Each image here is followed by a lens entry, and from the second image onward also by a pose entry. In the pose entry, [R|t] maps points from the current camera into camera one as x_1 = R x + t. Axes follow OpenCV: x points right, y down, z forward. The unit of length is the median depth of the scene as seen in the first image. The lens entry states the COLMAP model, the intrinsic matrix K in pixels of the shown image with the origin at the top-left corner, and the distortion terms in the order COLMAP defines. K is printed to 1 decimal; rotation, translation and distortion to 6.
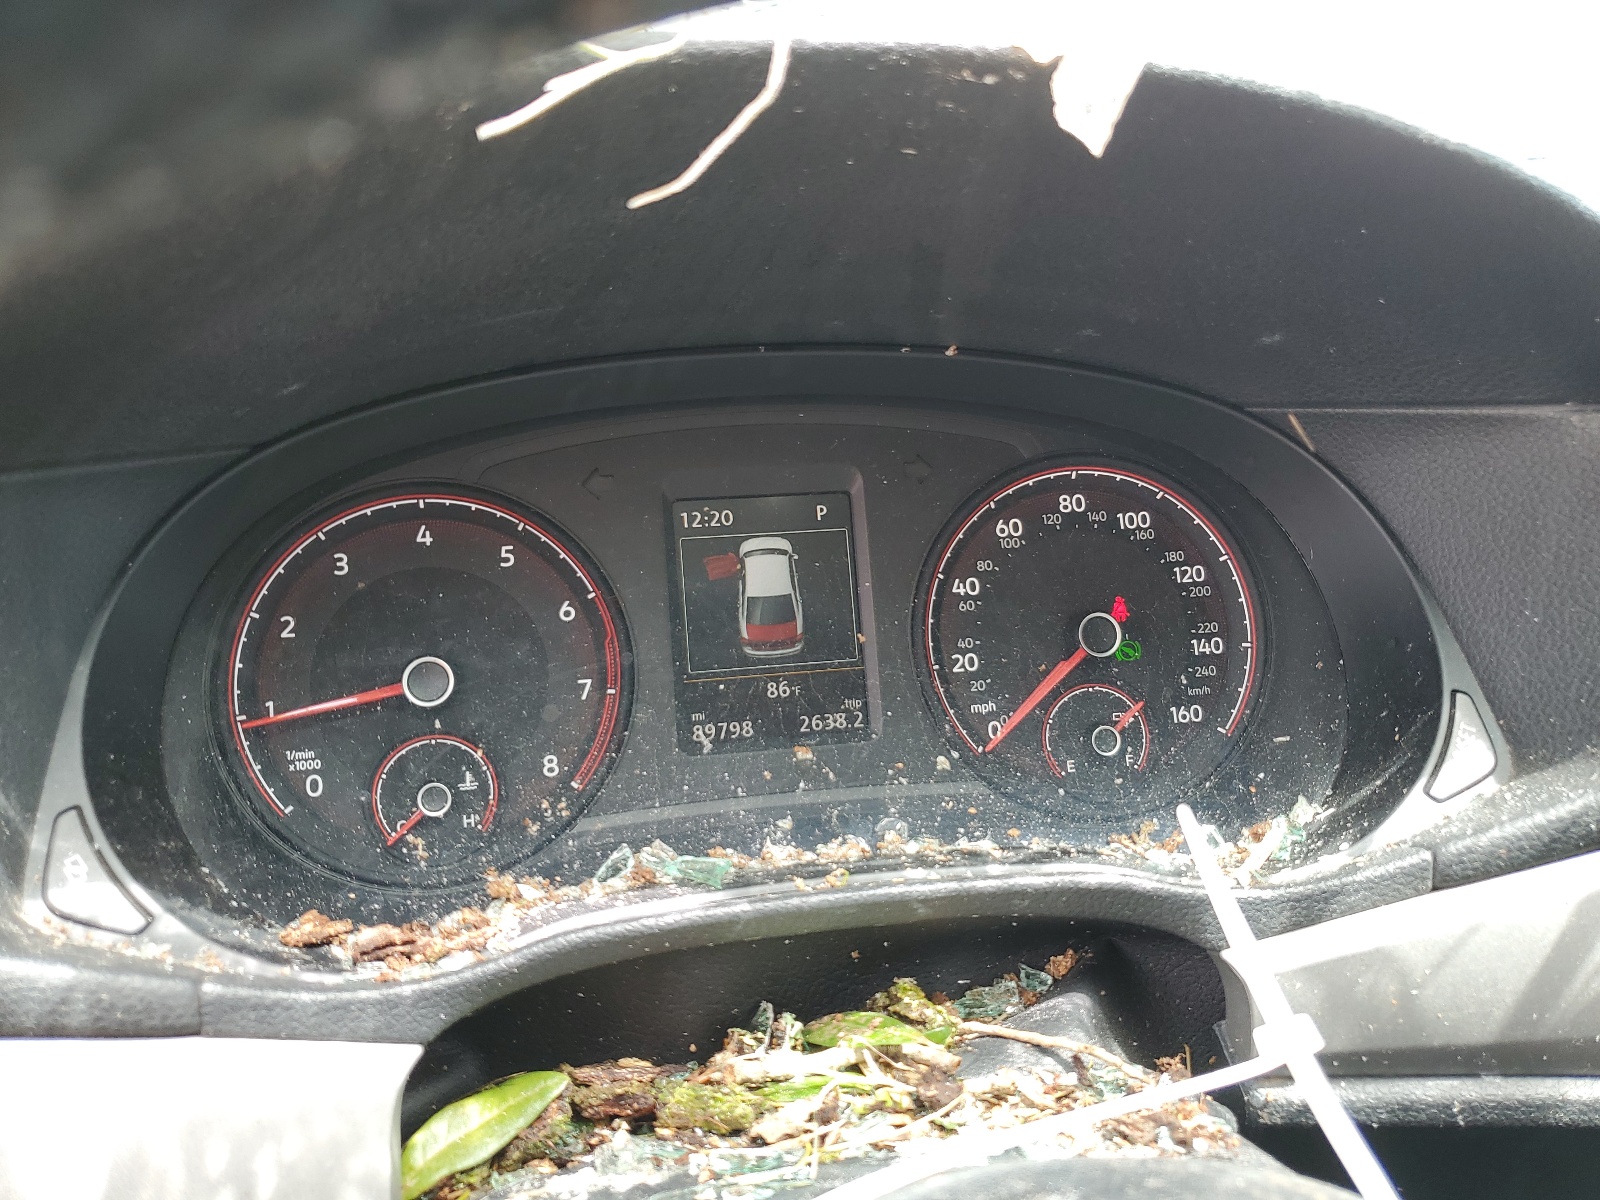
lens RADIAL K [[1244.7, 0, 798.6], [0, 1244.7, 594.9], [0, 0, 1]] dist [-0.001257, -0.005861]
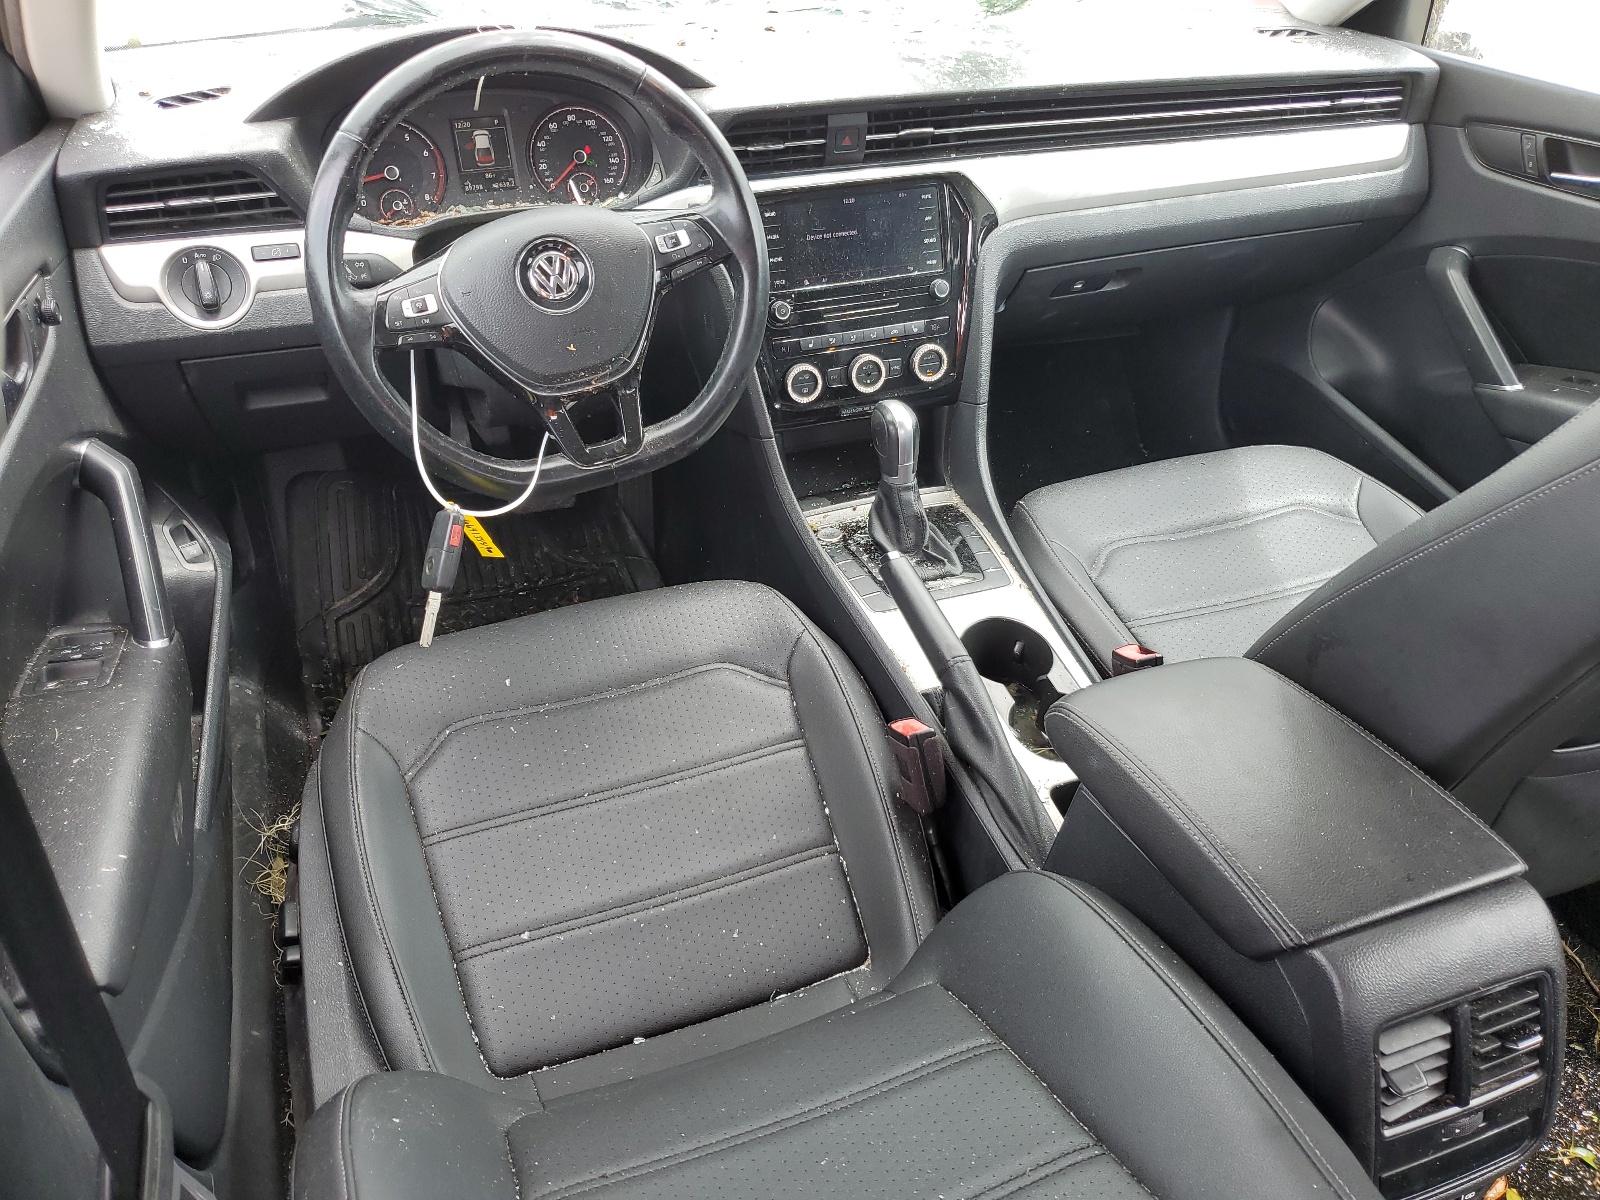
lens RADIAL K [[1244.7, 0, 804.1], [0, 1244.7, 600.7], [0, 0, 1]] dist [-0.001257, -0.005861]
pose [[0.982129, -0.090511, 0.165017, 0.168545], [0.041744, 0.959691, 0.277940, 0.286371], [-0.183522, -0.266084, 0.946319, -2.801637]]
